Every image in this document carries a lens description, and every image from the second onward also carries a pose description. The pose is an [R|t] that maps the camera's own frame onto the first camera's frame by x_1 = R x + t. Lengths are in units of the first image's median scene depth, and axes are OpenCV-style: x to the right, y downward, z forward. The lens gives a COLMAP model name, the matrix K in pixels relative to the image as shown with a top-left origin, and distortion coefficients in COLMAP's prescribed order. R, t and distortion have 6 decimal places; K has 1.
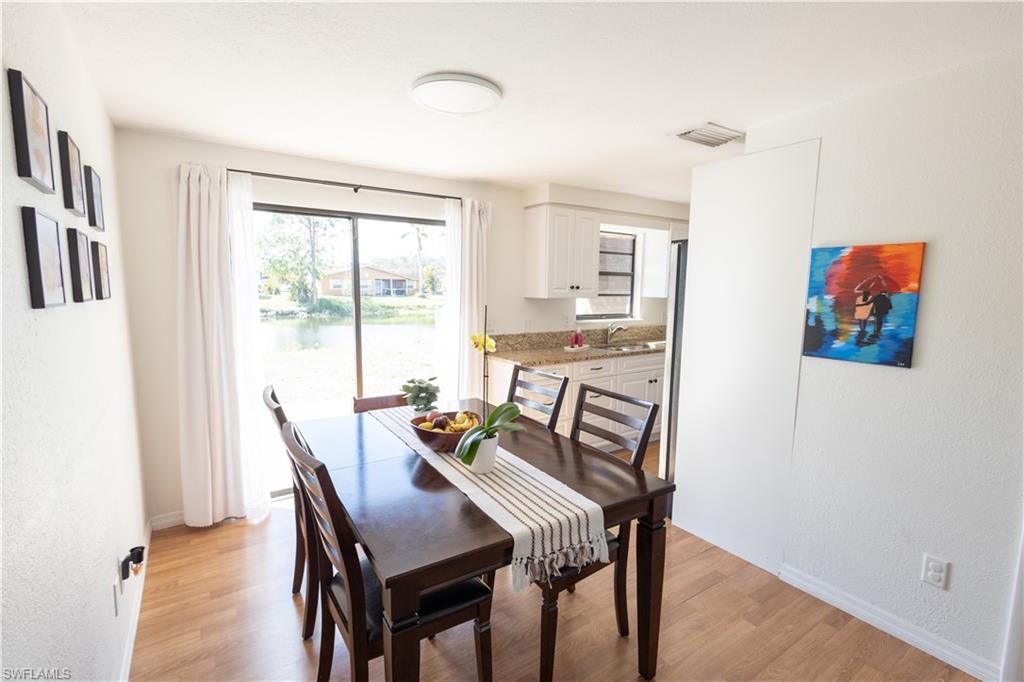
lens RADIAL K [[469.9, 0, 509.3], [0, 469.9, 340.1], [0, 0, 1]] dist [0.020880, -0.009103]
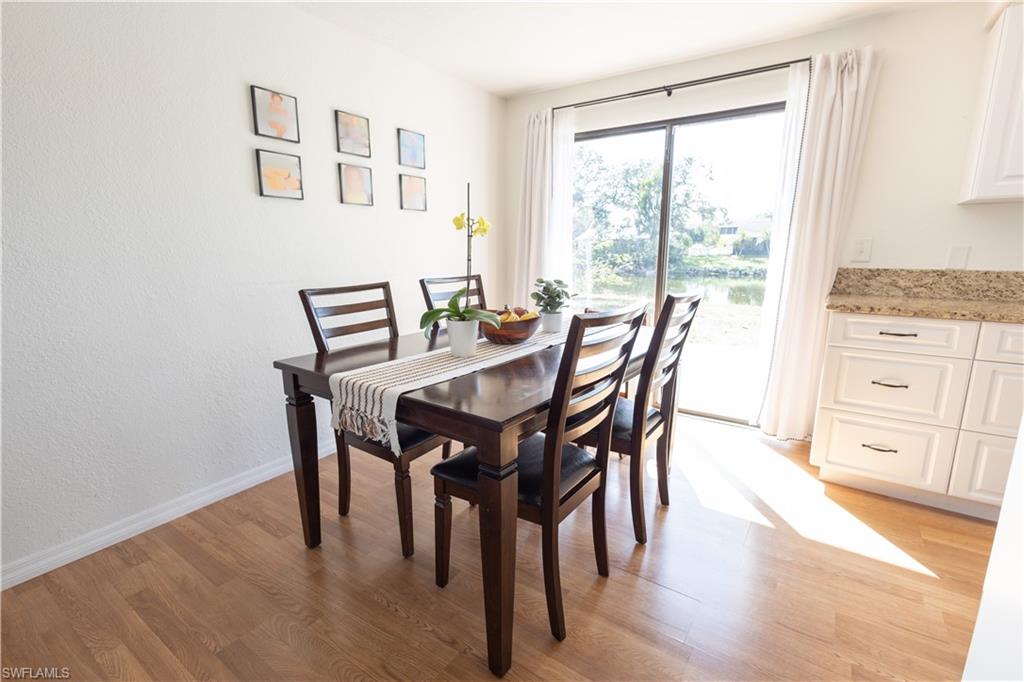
lens RADIAL K [[469.9, 0, 509.3], [0, 469.9, 340.1], [0, 0, 1]] dist [0.020880, -0.009103]
pose [[0.363861, 0.173609, -0.915131, 0.734970], [-0.100411, 0.984062, 0.146762, 0.073627], [0.926025, 0.038488, 0.375494, 0.595187]]
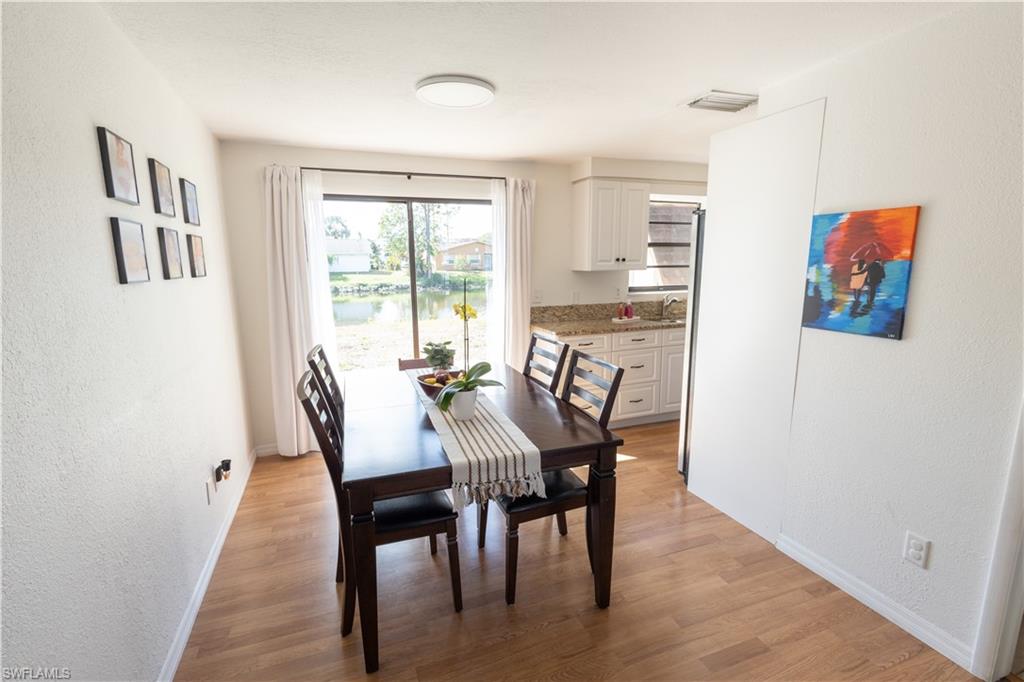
lens RADIAL K [[469.9, 0, 509.3], [0, 469.9, 340.1], [0, 0, 1]] dist [0.020880, -0.009103]
pose [[0.973104, 0.019311, -0.229555, 0.267481], [-0.006295, 0.998337, 0.057301, 0.008764], [0.230279, -0.054314, 0.971608, -0.097113]]
